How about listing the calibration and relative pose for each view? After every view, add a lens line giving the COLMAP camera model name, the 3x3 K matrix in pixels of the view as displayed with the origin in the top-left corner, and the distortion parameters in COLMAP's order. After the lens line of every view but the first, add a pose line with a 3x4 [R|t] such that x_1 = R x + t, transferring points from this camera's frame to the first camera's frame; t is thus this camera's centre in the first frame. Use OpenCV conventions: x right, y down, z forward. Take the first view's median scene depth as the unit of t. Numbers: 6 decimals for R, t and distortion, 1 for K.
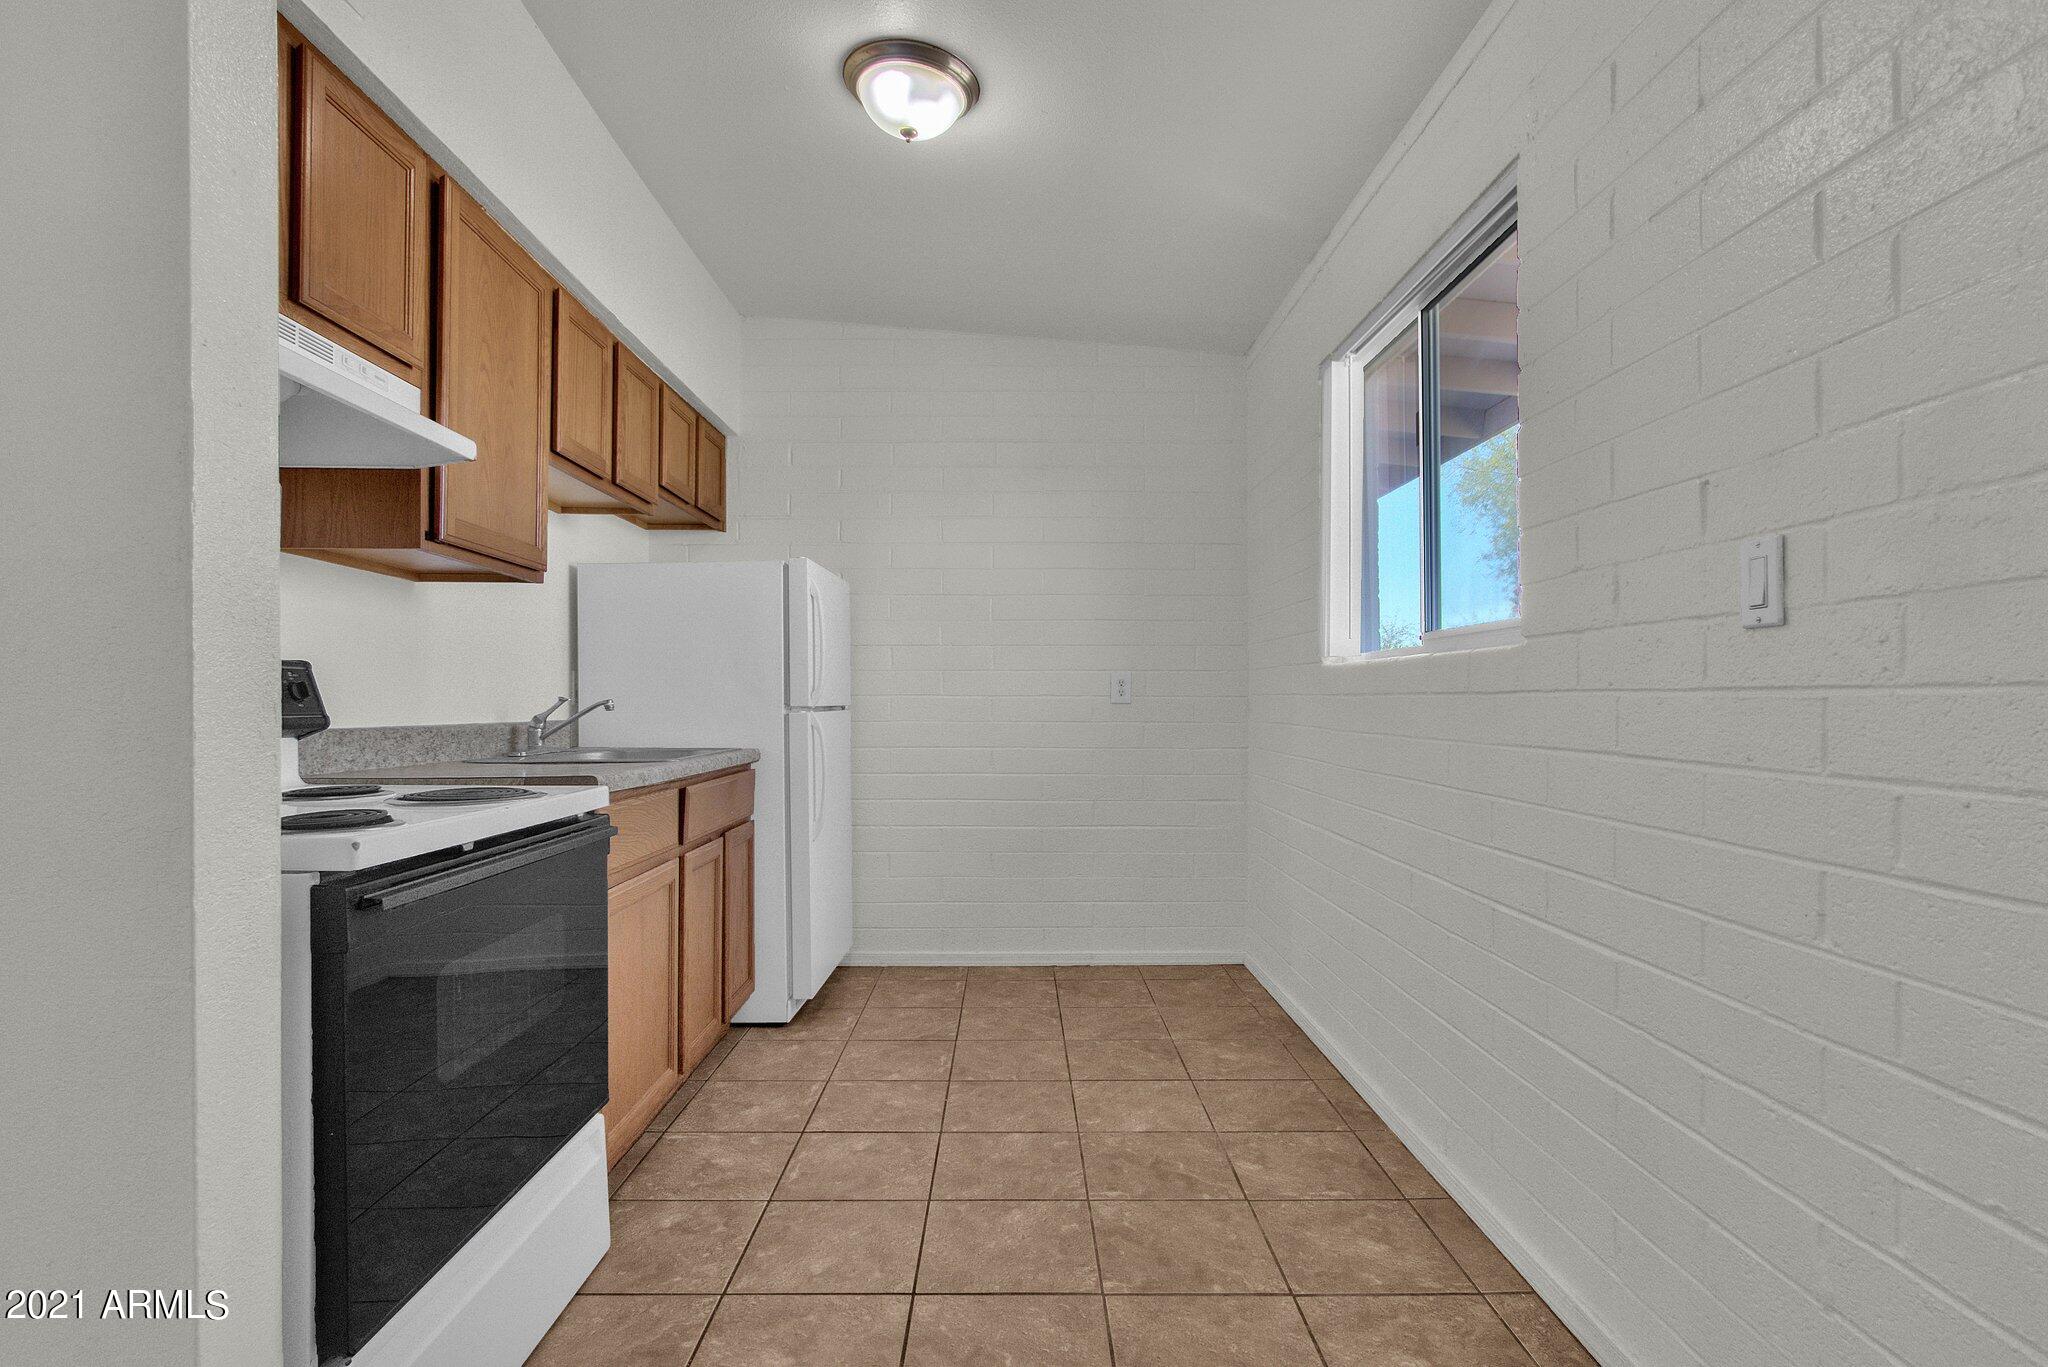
lens RADIAL K [[1016.5, 0, 1009.6], [0, 1016.5, 696.8], [0, 0, 1]] dist [-0.013247, 0.002582]
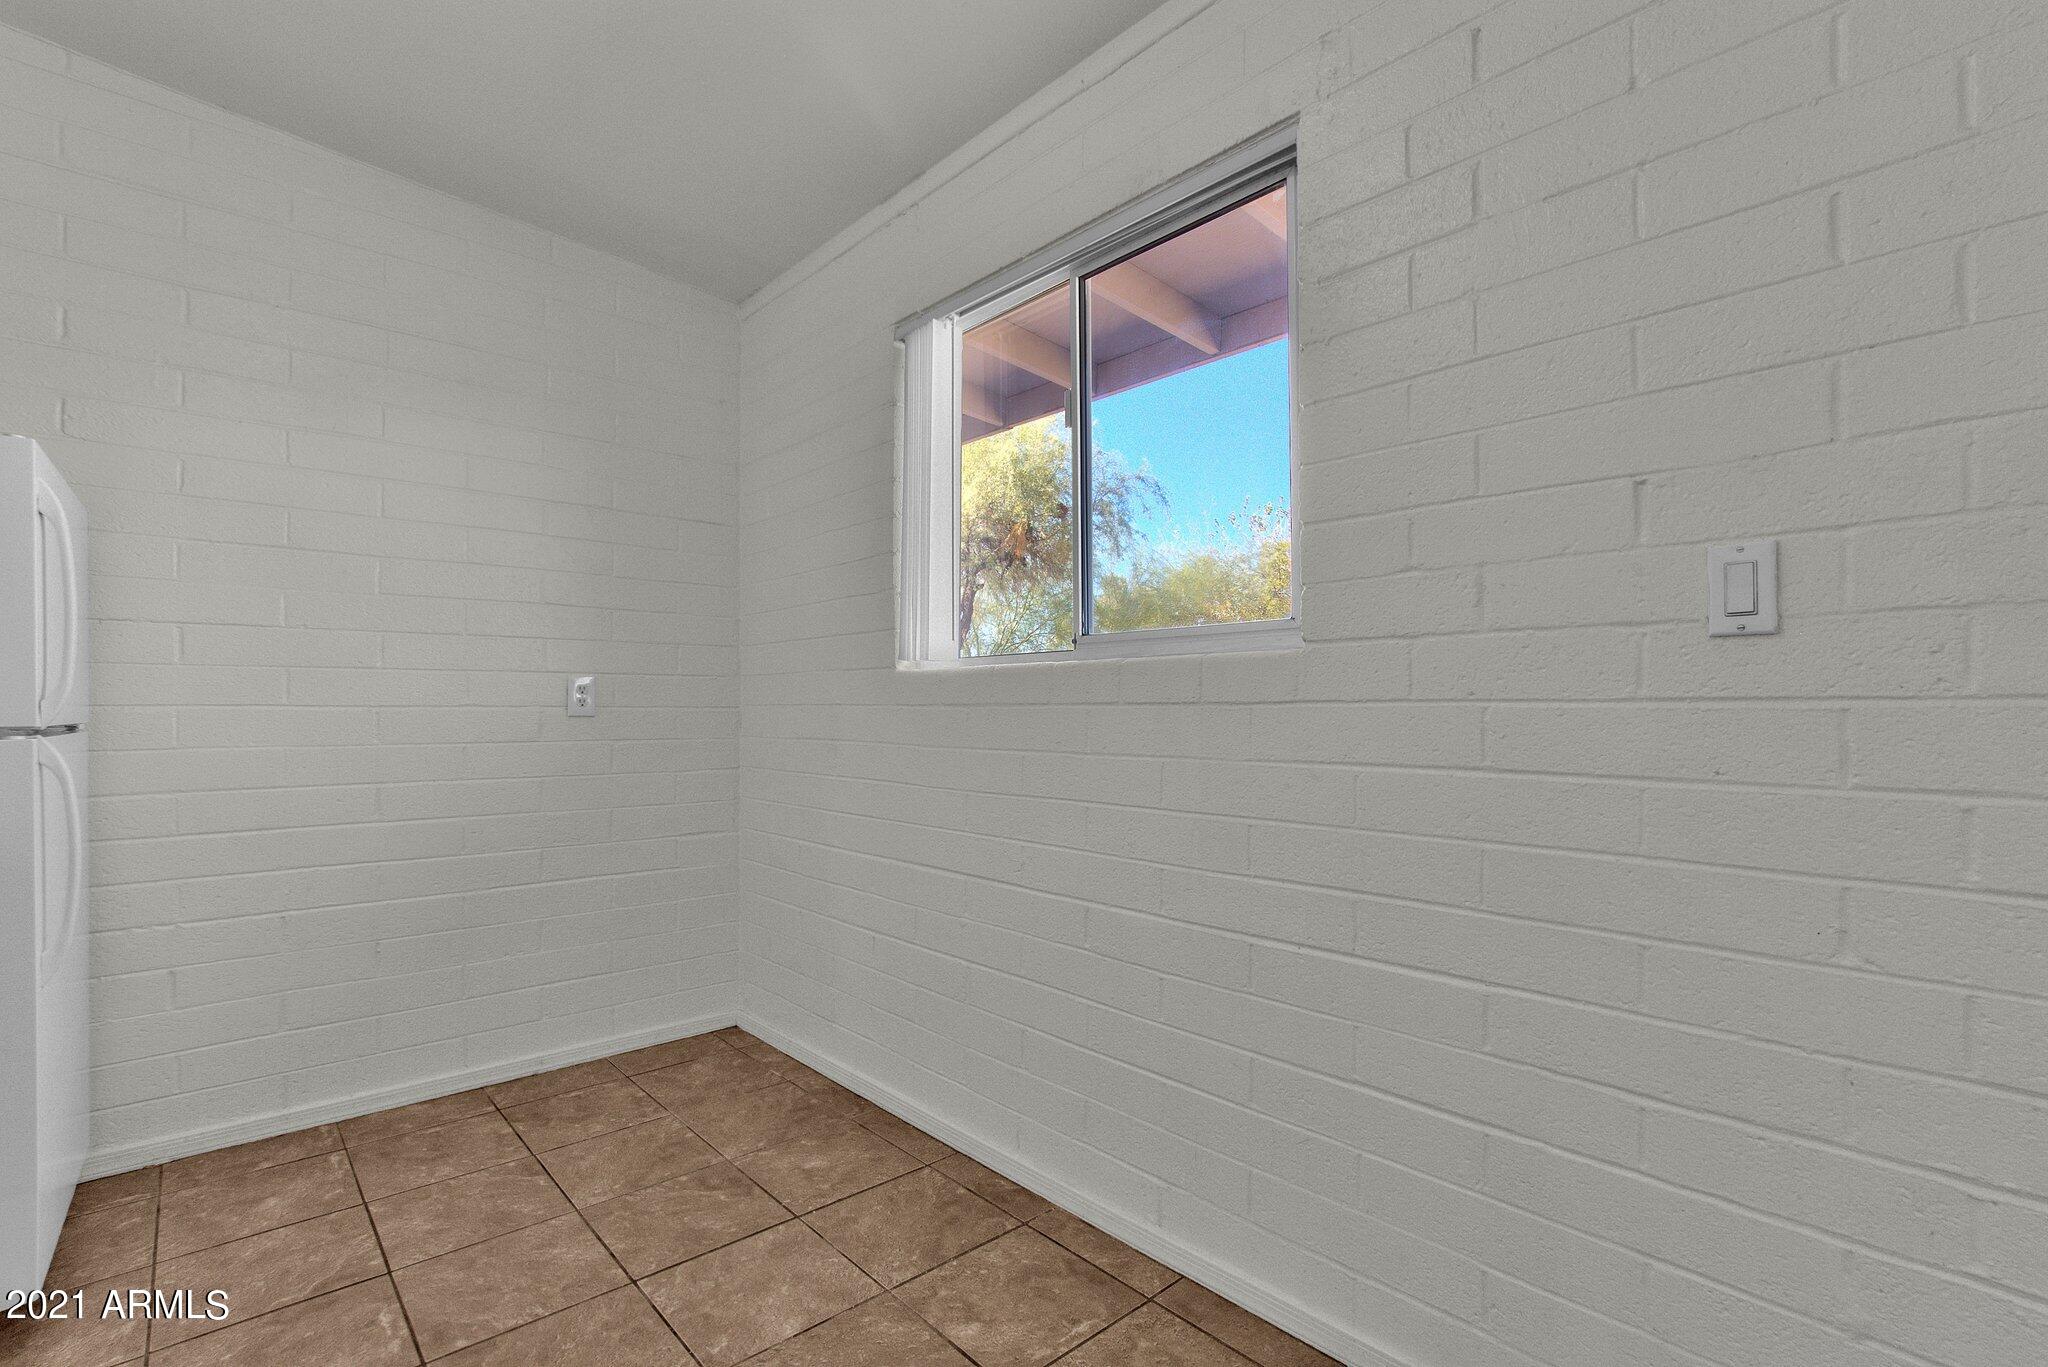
lens RADIAL K [[956.8, 0, 1010.1], [0, 956.8, 693.1], [0, 0, 1]] dist [-0.005659, 0.001593]
pose [[0.749071, 0.008311, 0.662437, -0.173376], [0.000593, 0.999912, -0.013215, -0.001075], [-0.662489, 0.010292, 0.749001, 0.357606]]
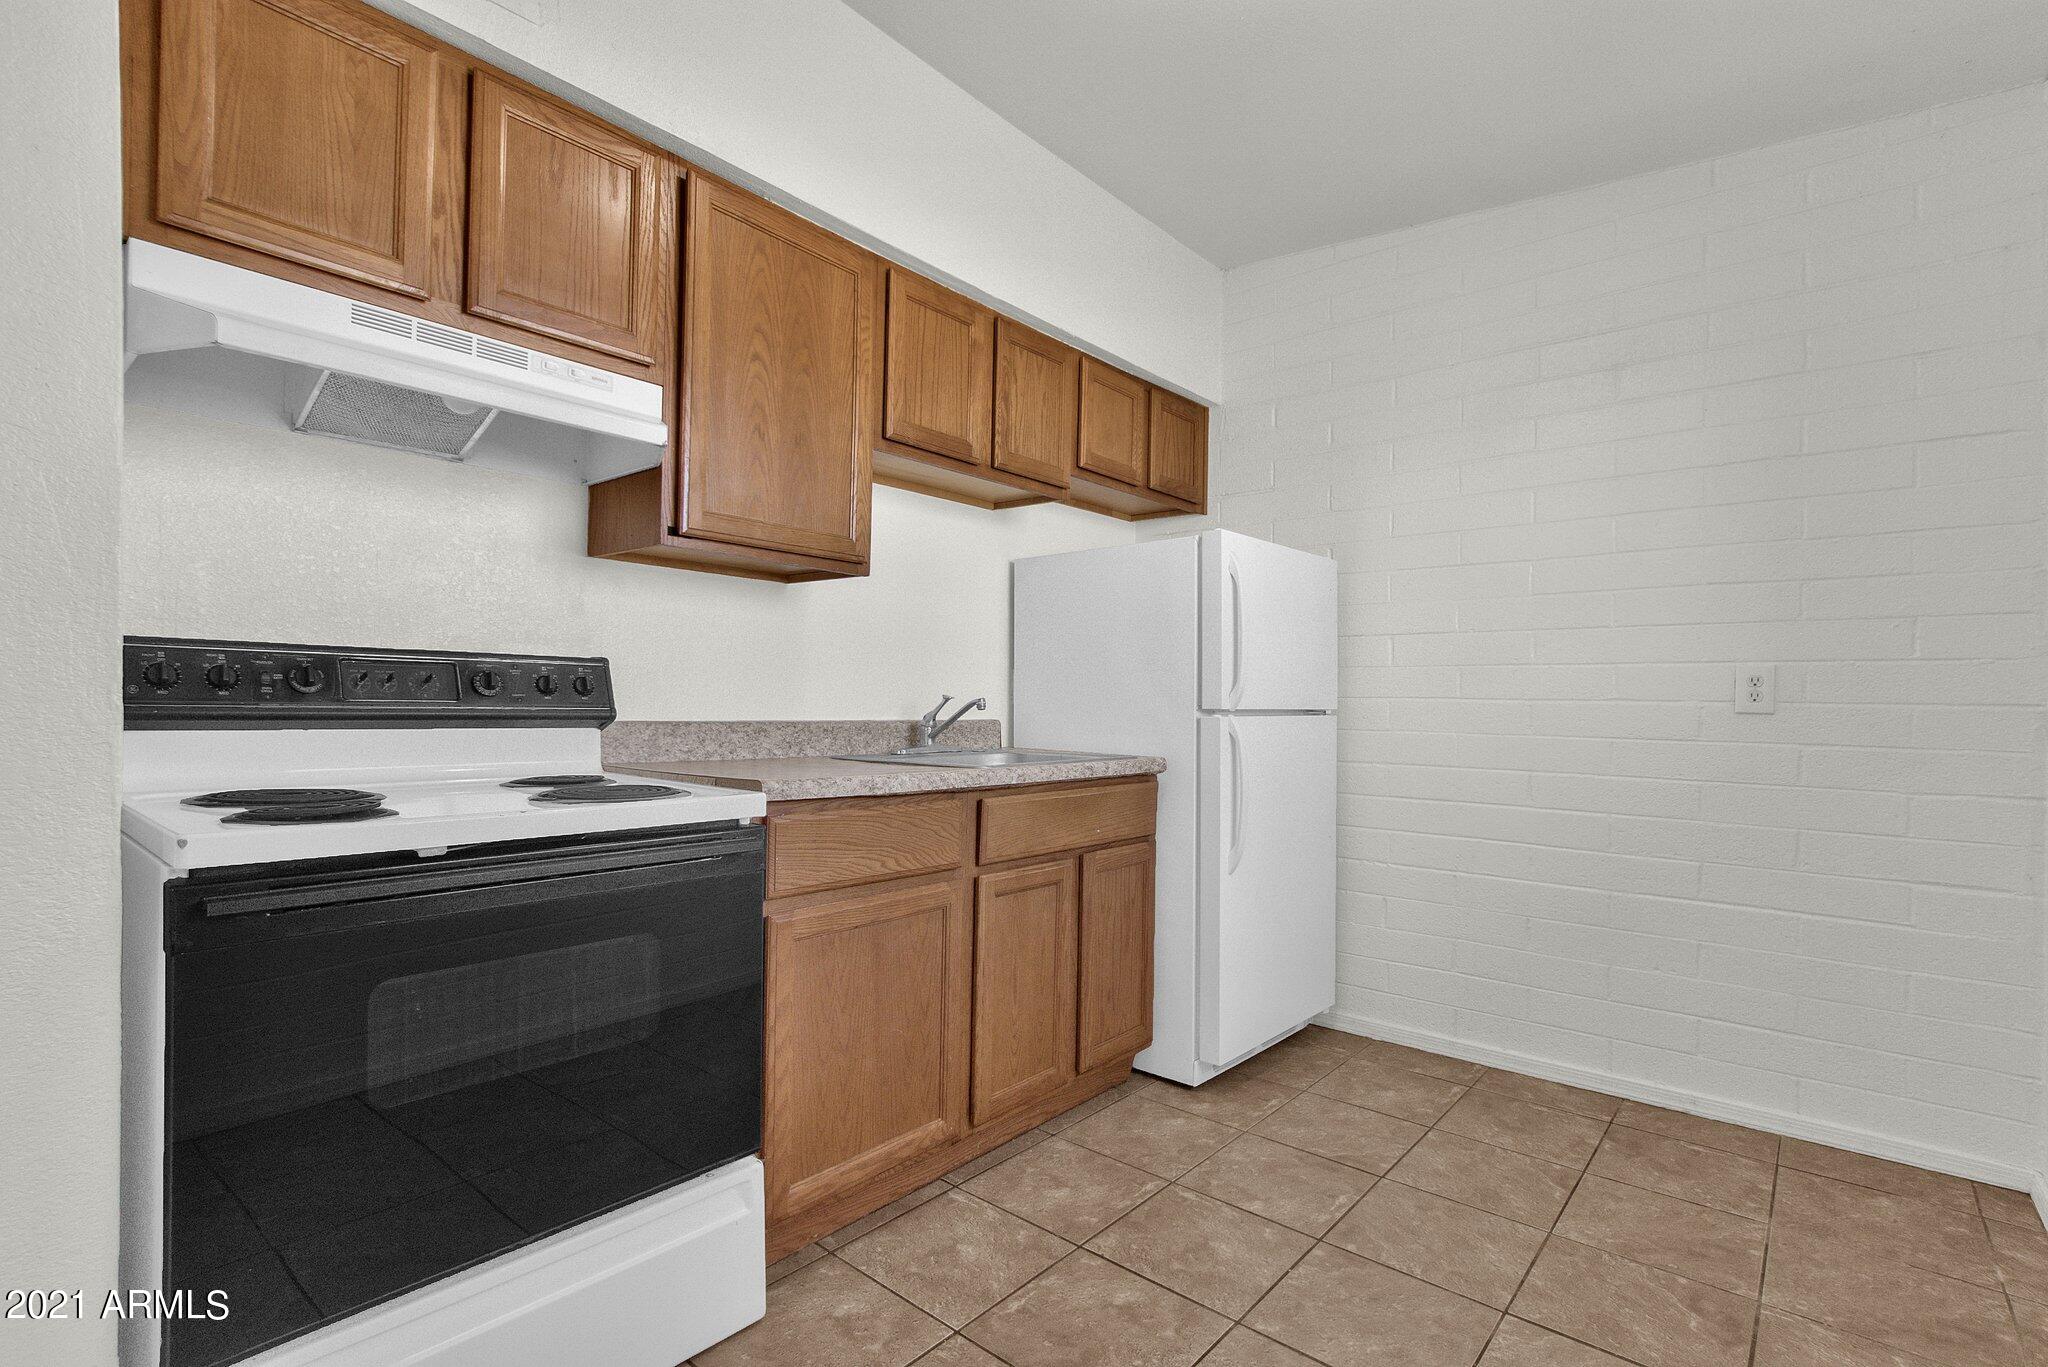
lens RADIAL K [[956.8, 0, 1023.1], [0, 956.8, 696.3], [0, 0, 1]] dist [-0.005659, 0.001593]
pose [[0.755986, 0.005949, -0.654561, 0.216953], [-0.009905, 0.999948, -0.002352, 0.002669], [0.654513, 0.008262, 0.756006, 0.355107]]
